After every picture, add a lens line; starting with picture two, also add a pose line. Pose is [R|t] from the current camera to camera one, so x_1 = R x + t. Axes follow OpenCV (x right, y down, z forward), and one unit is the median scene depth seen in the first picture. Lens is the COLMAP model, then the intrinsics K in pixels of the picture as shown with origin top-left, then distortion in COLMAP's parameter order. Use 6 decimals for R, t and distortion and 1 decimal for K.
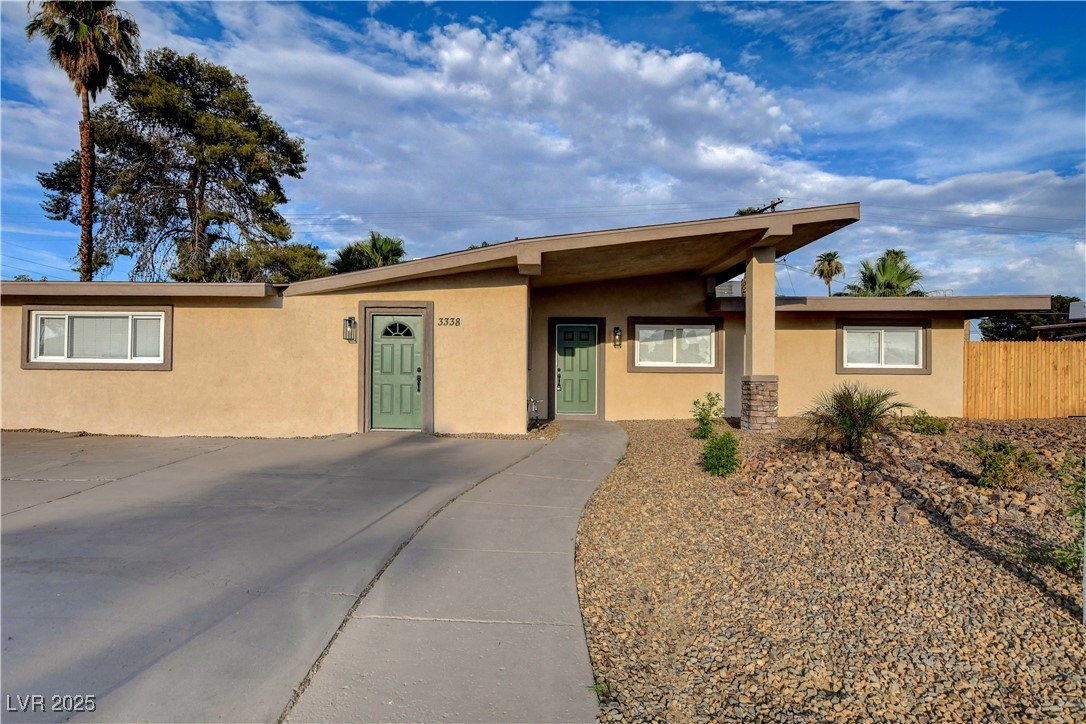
lens RADIAL K [[602.4, 0, 543.0], [0, 602.4, 362.0], [0, 0, 1]] dist [-0.020022, -0.000614]
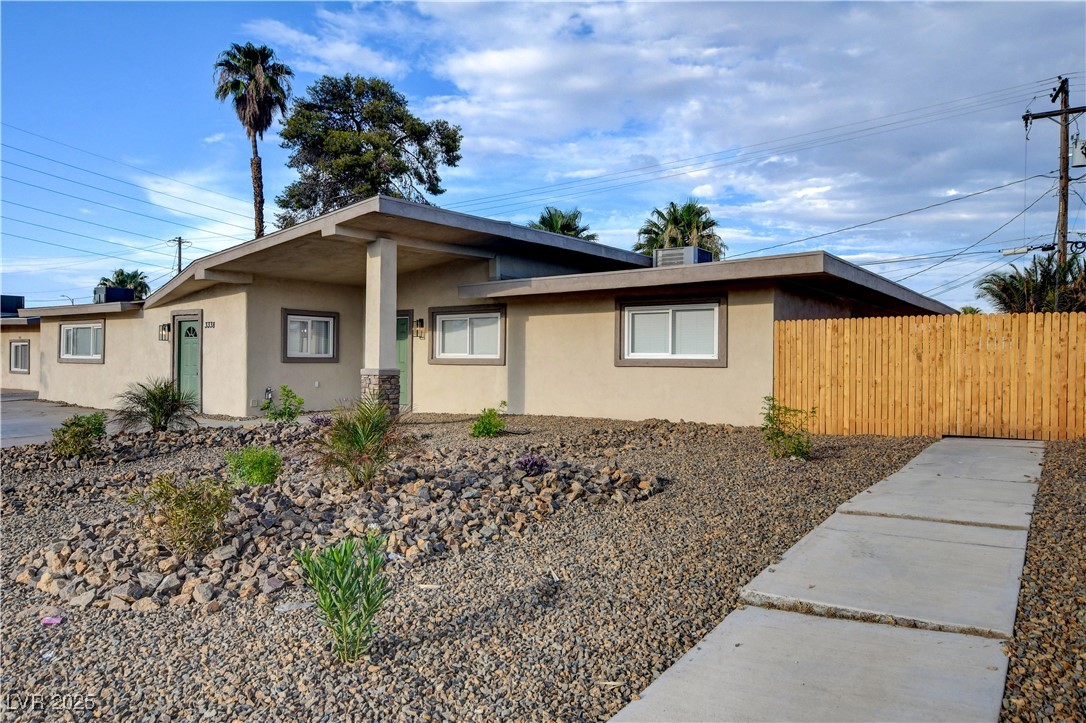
lens RADIAL K [[775.7, 0, 543.0], [0, 775.7, 361.5], [0, 0, 1]] dist [-0.002536, 0.003173]
pose [[0.801699, -0.001019, -0.597727, 1.036758], [0.014661, 0.999731, 0.017958, -0.006907], [0.597548, -0.023160, 0.801499, 0.092642]]
